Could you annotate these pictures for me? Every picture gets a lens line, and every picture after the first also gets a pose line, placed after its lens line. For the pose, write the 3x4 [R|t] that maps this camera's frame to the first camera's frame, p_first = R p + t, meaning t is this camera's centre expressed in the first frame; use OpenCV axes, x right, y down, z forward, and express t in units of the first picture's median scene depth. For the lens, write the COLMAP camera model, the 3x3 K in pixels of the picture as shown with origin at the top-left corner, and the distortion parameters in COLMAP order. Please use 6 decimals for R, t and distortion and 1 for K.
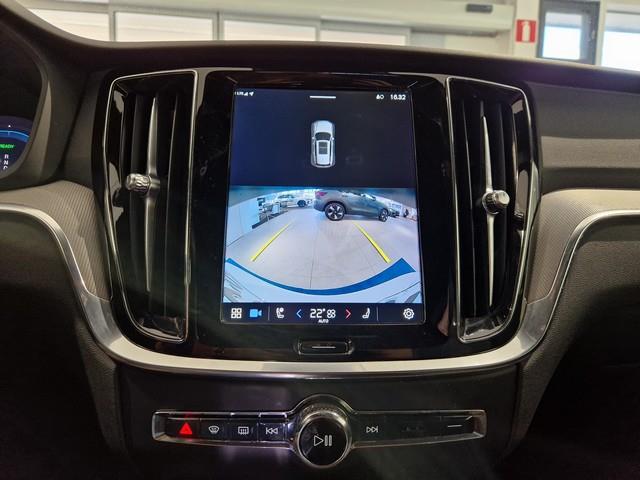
lens RADIAL K [[424.2, 0, 318.5], [0, 424.2, 238.5], [0, 0, 1]] dist [0.032647, -0.027366]
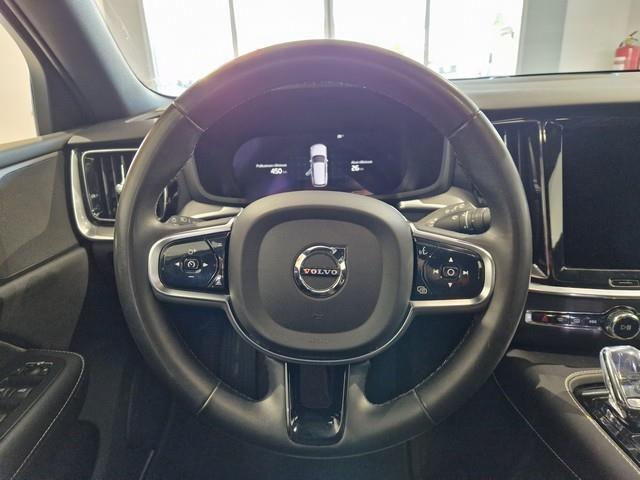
lens RADIAL K [[424.2, 0, 310.3], [0, 424.2, 235.9], [0, 0, 1]] dist [0.032647, -0.027366]
pose [[0.977519, -0.006457, -0.210748, -0.916170], [0.059049, 0.967918, 0.244229, -0.473079], [0.202410, -0.251183, 0.946540, -0.998014]]
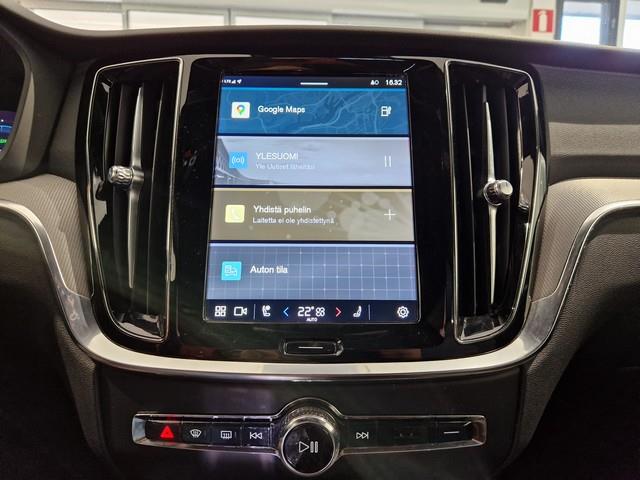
lens RADIAL K [[424.2, 0, 320.2], [0, 424.2, 236.3], [0, 0, 1]] dist [0.032647, -0.027366]
pose [[0.999343, -0.004243, -0.035998, 0.065037], [0.004328, 0.999988, 0.002292, 0.007124], [0.035988, -0.002447, 0.999349, 0.056574]]
